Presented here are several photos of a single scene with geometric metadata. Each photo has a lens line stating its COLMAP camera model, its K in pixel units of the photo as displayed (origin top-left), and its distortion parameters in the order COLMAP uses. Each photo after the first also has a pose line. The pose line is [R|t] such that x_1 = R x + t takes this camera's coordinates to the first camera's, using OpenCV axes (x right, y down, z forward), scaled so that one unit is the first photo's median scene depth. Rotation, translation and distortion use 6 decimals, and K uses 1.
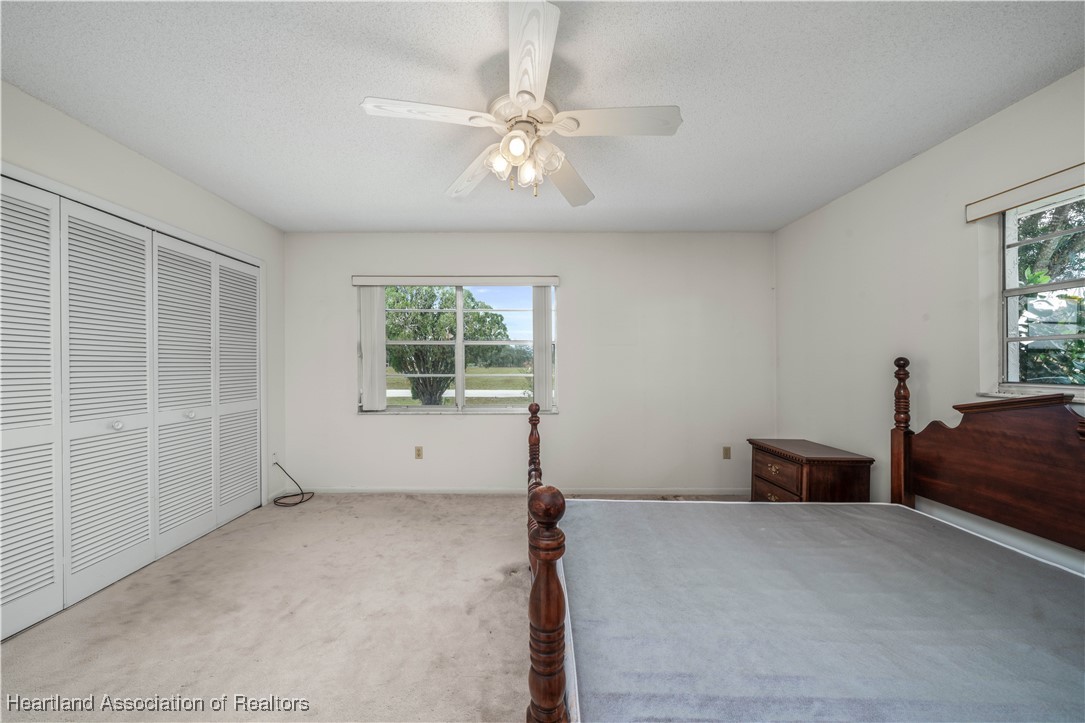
lens RADIAL K [[379.5, 0, 530.7], [0, 379.5, 362.8], [0, 0, 1]] dist [-0.005912, -0.000064]
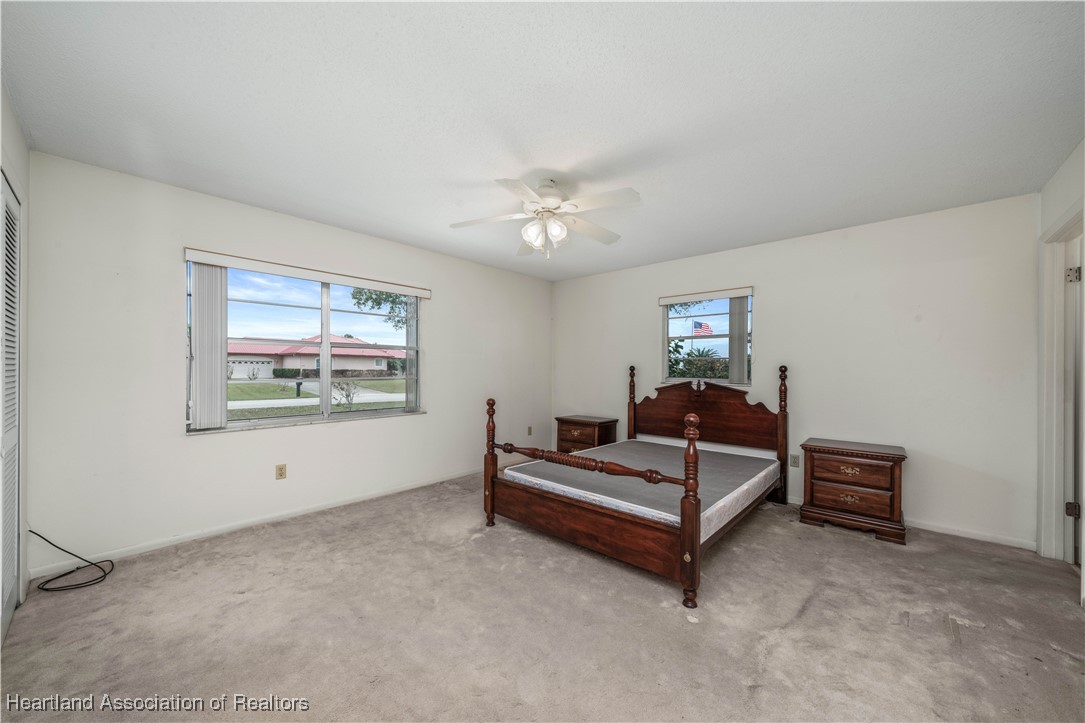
lens RADIAL K [[400.0, 0, 537.1], [0, 400.0, 368.1], [0, 0, 1]] dist [-0.000555, -0.000029]
pose [[0.666591, 0.004498, 0.745410, -0.864965], [-0.007591, 0.999971, 0.000754, -0.001235], [-0.745385, -0.006160, 0.666606, -0.038038]]
